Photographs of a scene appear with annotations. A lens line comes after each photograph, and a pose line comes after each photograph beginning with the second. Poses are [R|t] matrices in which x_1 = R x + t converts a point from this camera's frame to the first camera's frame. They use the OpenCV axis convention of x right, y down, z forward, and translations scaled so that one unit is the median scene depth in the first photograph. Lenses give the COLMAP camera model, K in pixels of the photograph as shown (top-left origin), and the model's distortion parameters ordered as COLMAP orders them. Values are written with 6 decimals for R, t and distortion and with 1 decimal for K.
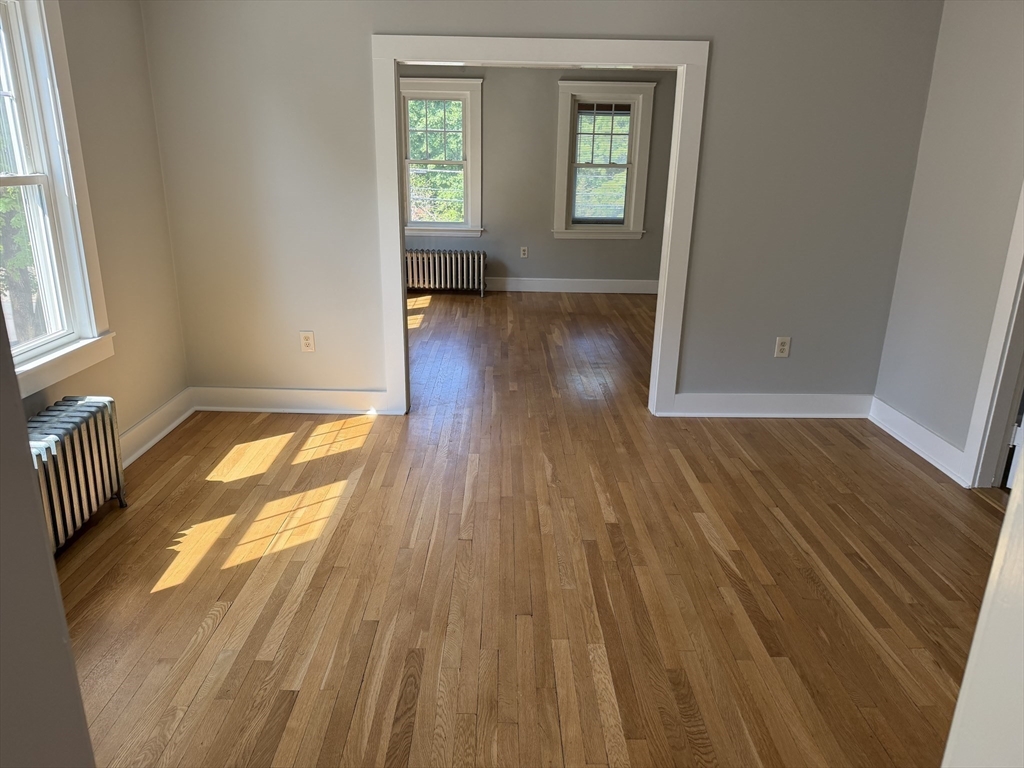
lens RADIAL K [[720.6, 0, 508.6], [0, 720.6, 385.9], [0, 0, 1]] dist [0.137615, -0.240734]
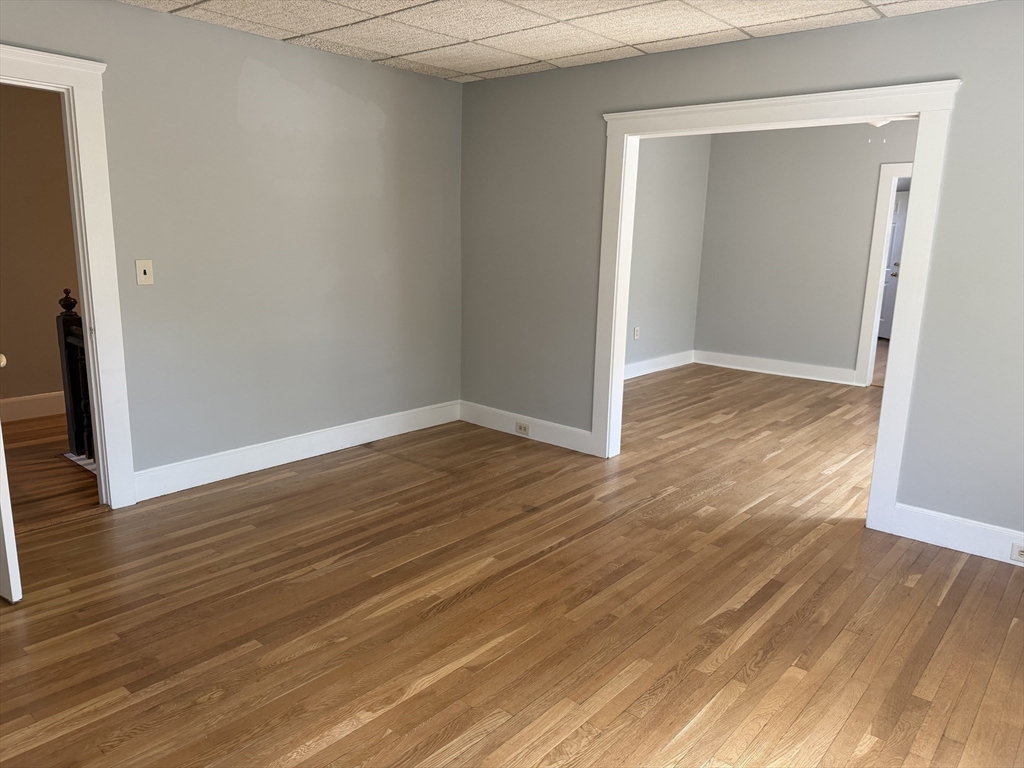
lens RADIAL K [[720.6, 0, 508.6], [0, 720.6, 385.9], [0, 0, 1]] dist [0.137615, -0.240734]
pose [[-0.753295, -0.177167, 0.633371, -0.505927], [0.153460, 0.889102, 0.431217, -0.808250], [-0.639529, 0.422031, -0.642568, 2.658528]]
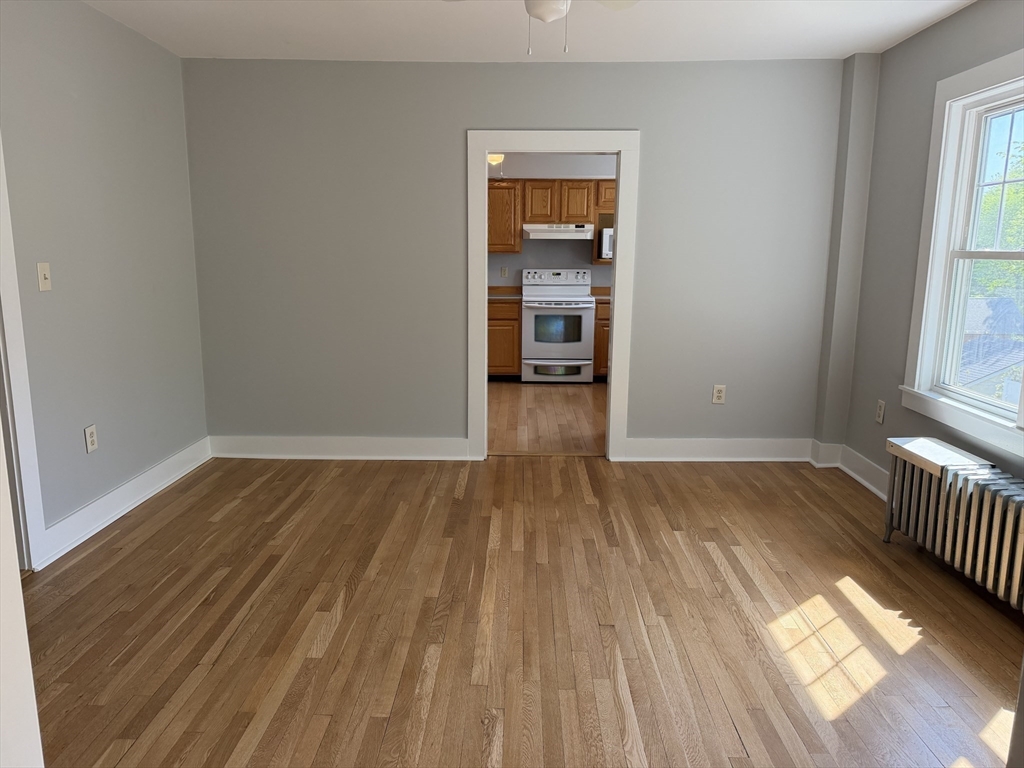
lens RADIAL K [[720.6, 0, 508.6], [0, 720.6, 385.9], [0, 0, 1]] dist [0.137615, -0.240734]
pose [[-0.999235, -0.031979, 0.022502, 0.053867], [-0.017875, 0.885387, 0.464511, -0.490007], [-0.034778, 0.463753, -0.885282, 1.717333]]
